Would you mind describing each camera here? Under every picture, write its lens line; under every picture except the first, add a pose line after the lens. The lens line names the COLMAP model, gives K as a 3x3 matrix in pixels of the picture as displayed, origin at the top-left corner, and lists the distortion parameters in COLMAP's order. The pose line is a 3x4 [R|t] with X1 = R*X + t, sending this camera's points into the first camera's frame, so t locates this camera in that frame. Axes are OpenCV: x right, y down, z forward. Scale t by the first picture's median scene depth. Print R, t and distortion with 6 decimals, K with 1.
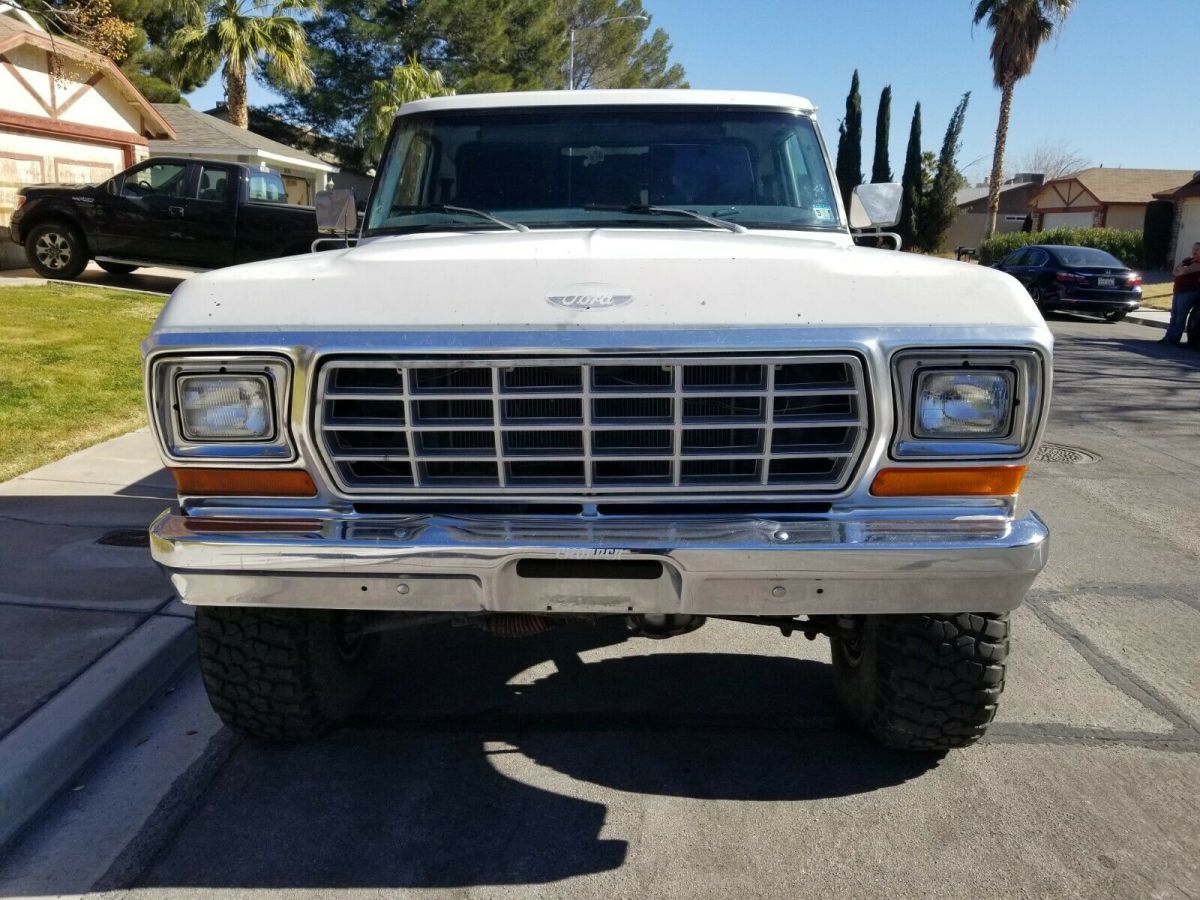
lens RADIAL K [[942.0, 0, 598.5], [0, 942.0, 421.1], [0, 0, 1]] dist [0.072670, -0.121142]
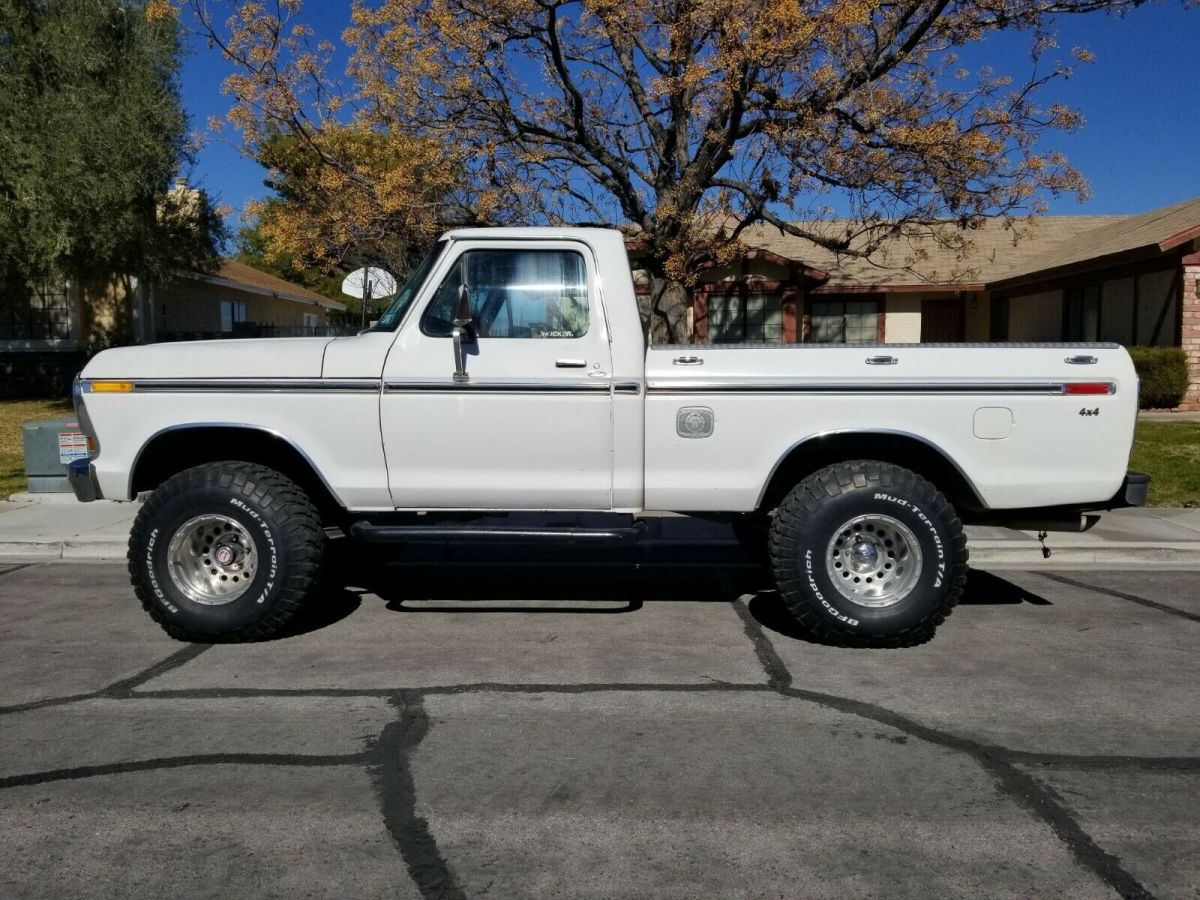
lens RADIAL K [[923.8, 0, 606.3], [0, 923.8, 454.2], [0, 0, 1]] dist [0.153048, -0.374475]
pose [[-0.001044, 0.063345, -0.997991, 1.642942], [-0.192581, 0.979298, 0.062360, -0.175136], [0.981281, 0.192259, 0.011177, 1.372441]]
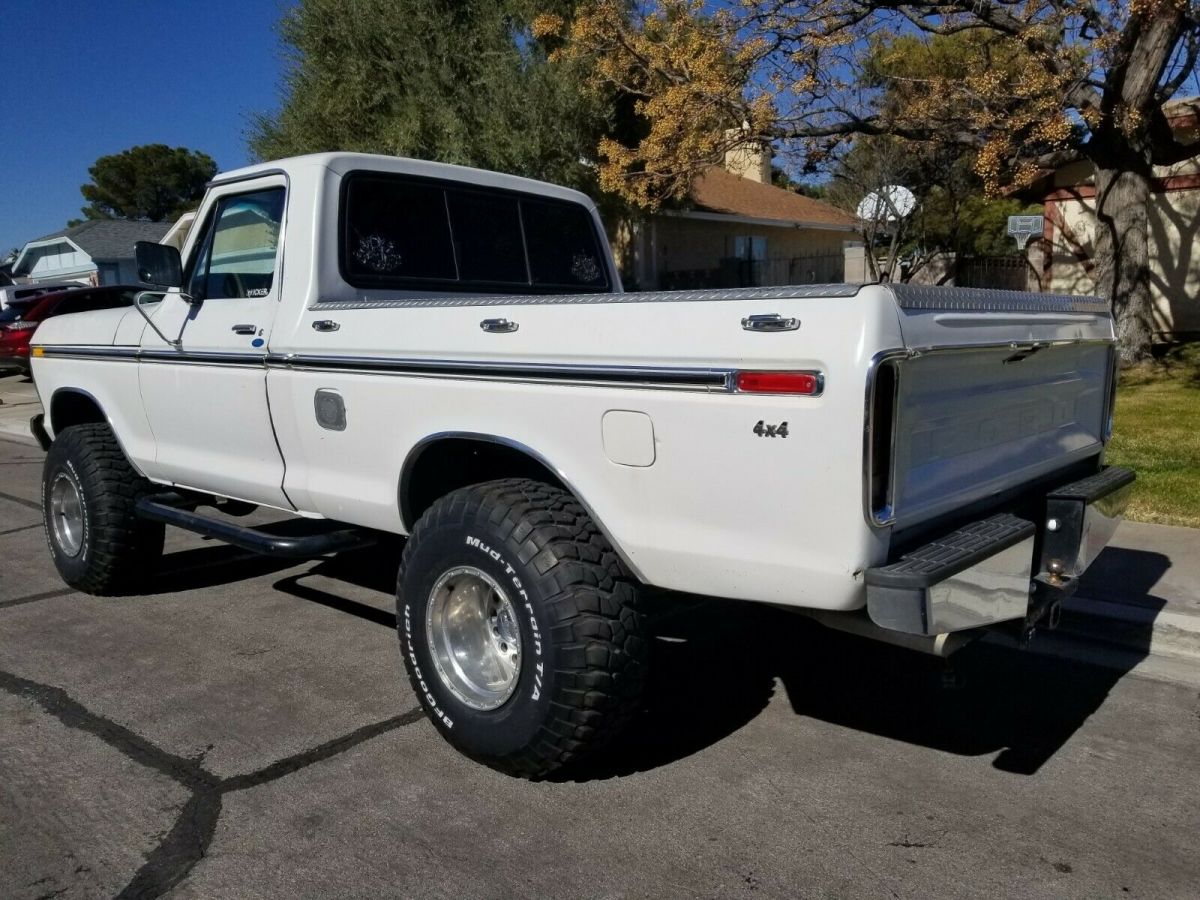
lens RADIAL K [[936.9, 0, 600.0], [0, 936.9, 450.0], [0, 0, 1]] dist [0.056940, -0.097054]
pose [[-0.629628, 0.109752, -0.769105, 0.920995], [-0.138700, 0.958186, 0.250282, -0.408833], [0.764415, 0.264260, -0.588078, 2.314723]]
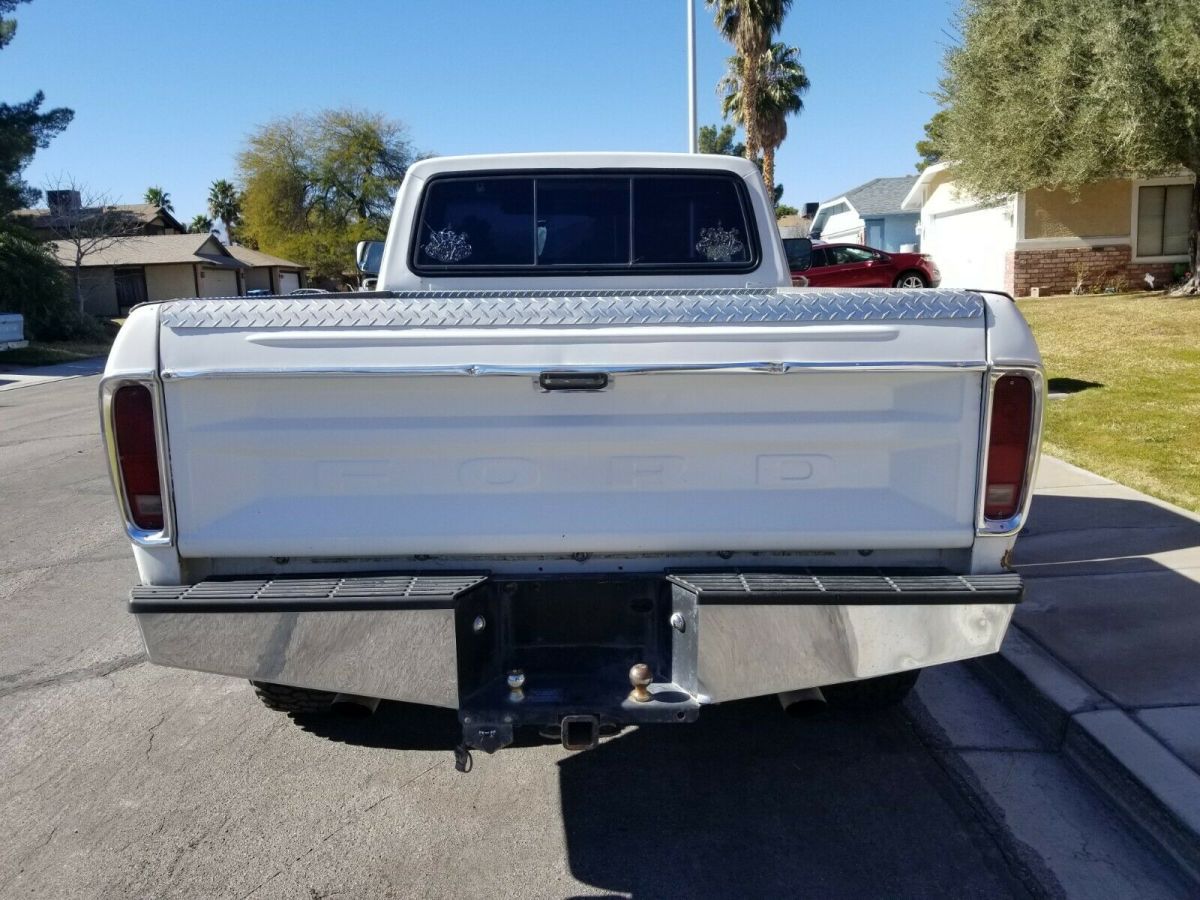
lens RADIAL K [[930.4, 0, 595.2], [0, 930.4, 452.9], [0, 0, 1]] dist [0.062246, -0.099875]
pose [[-0.999104, 0.024248, -0.034675, 0.055854], [0.009956, 0.931216, 0.364331, -0.512178], [0.041124, 0.363659, -0.930624, 2.672373]]
